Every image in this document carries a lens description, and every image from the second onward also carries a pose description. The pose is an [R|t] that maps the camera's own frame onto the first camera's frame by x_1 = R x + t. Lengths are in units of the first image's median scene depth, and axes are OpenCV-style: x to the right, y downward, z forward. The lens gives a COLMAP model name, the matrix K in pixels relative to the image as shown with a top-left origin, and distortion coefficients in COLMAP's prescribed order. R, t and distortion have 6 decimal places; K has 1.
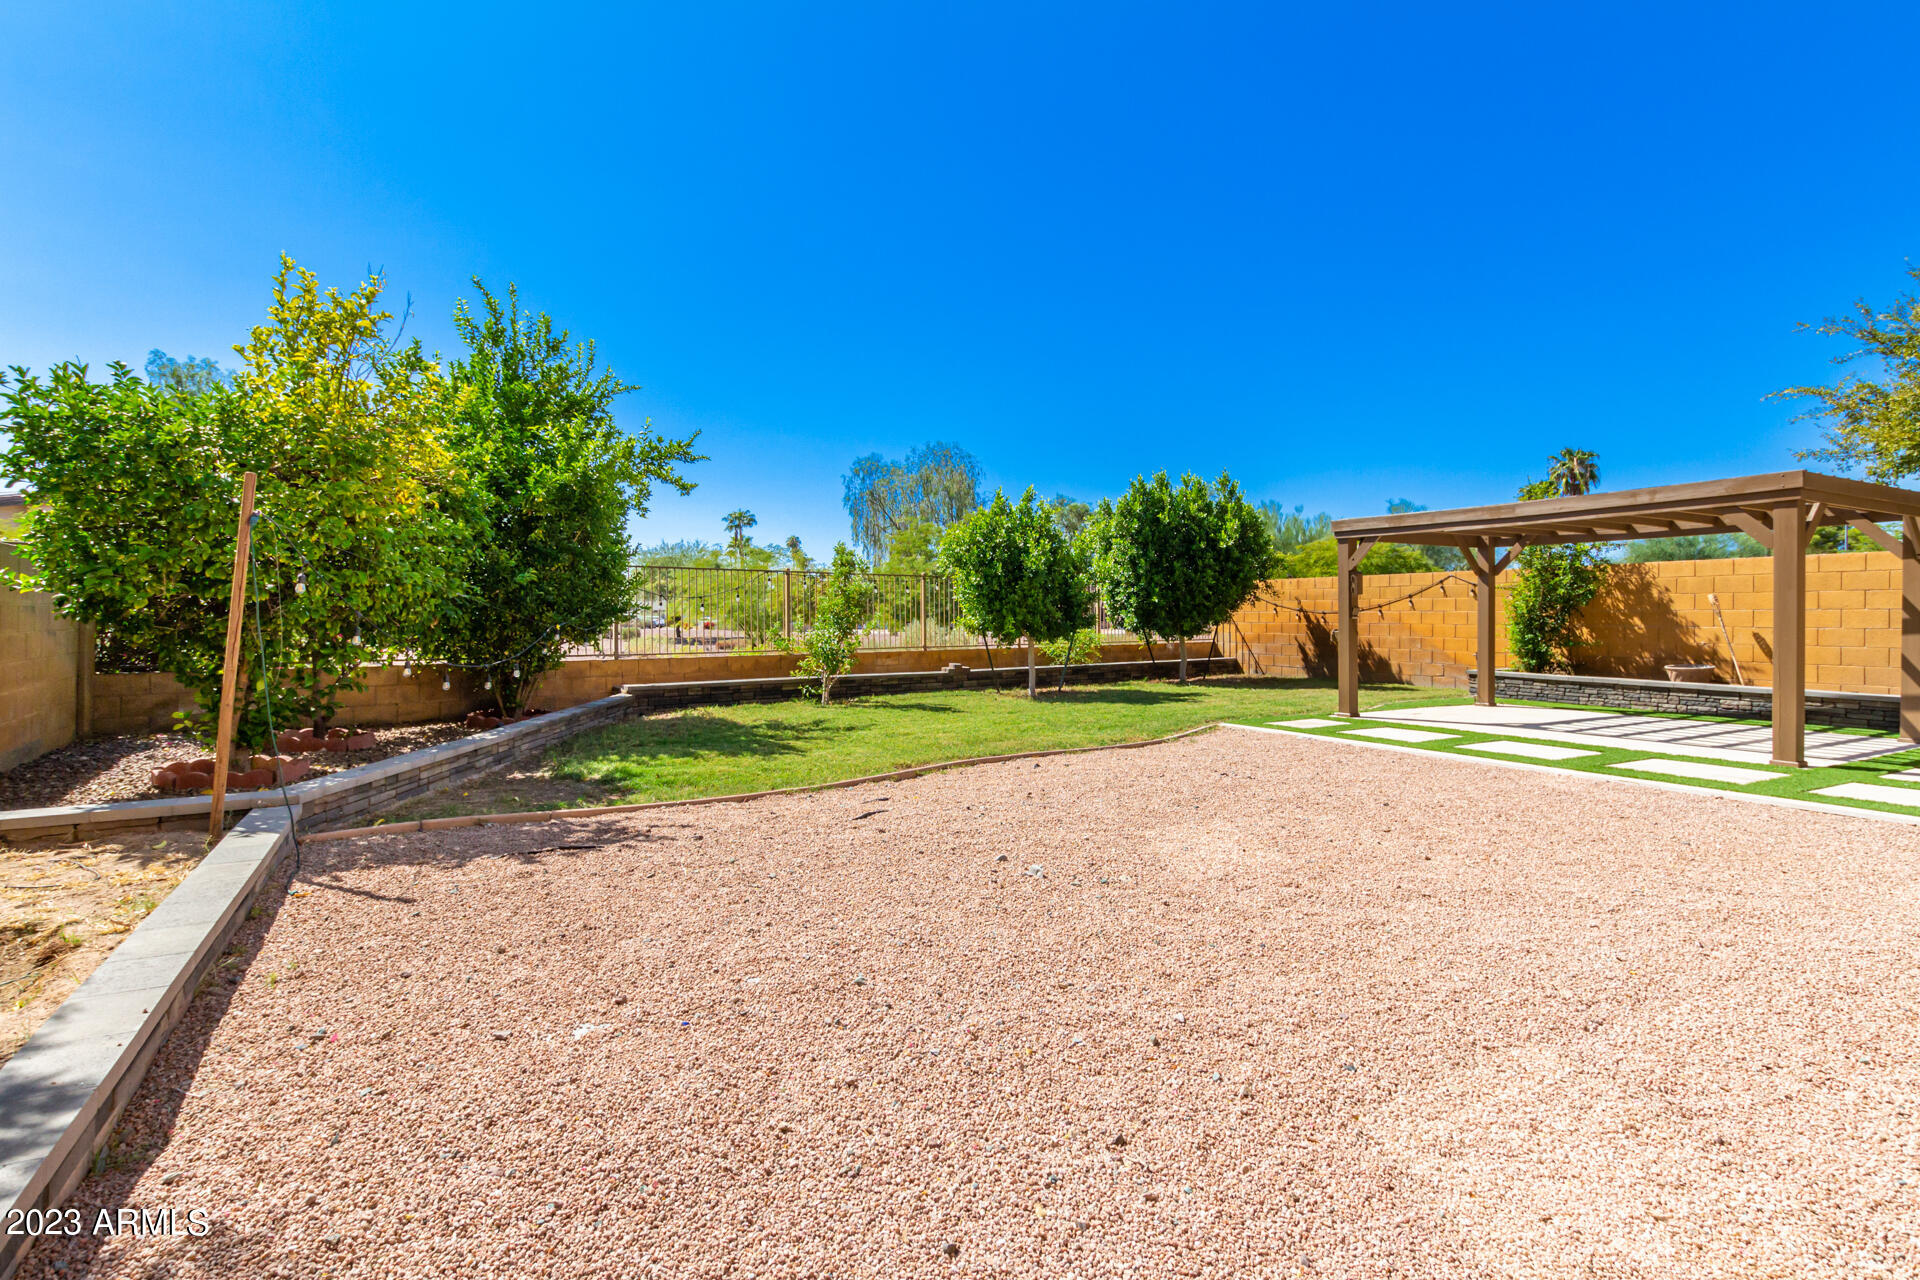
lens RADIAL K [[925.7, 0, 963.5], [0, 925.7, 609.7], [0, 0, 1]] dist [-0.000390, 0.000056]
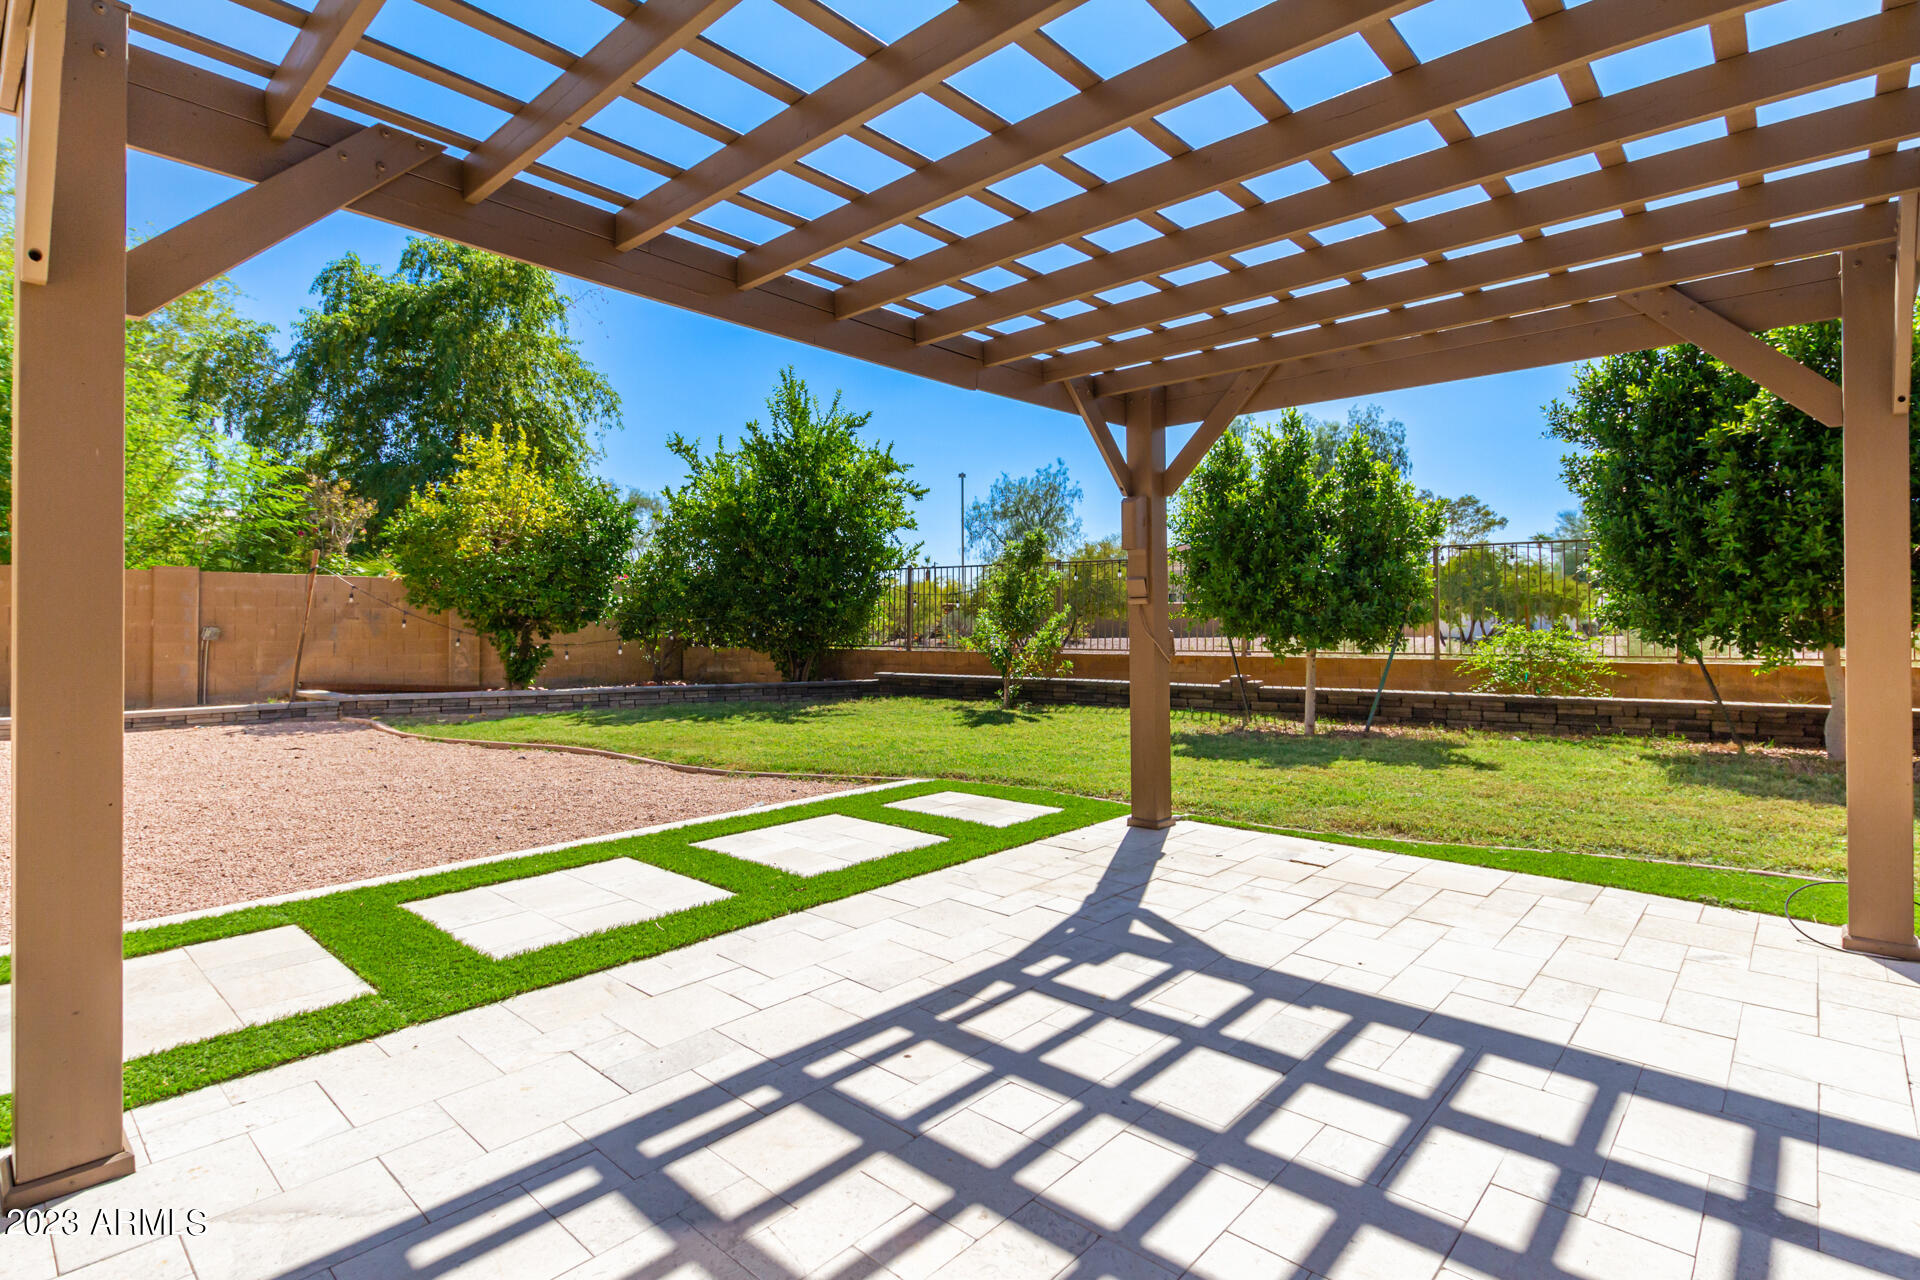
lens RADIAL K [[925.7, 0, 963.5], [0, 925.7, 609.7], [0, 0, 1]] dist [-0.000390, 0.000056]
pose [[0.315503, -0.001833, -0.948923, 0.746357], [0.020156, 0.999785, 0.004770, -0.000790], [0.948711, -0.020631, 0.315472, 0.706649]]
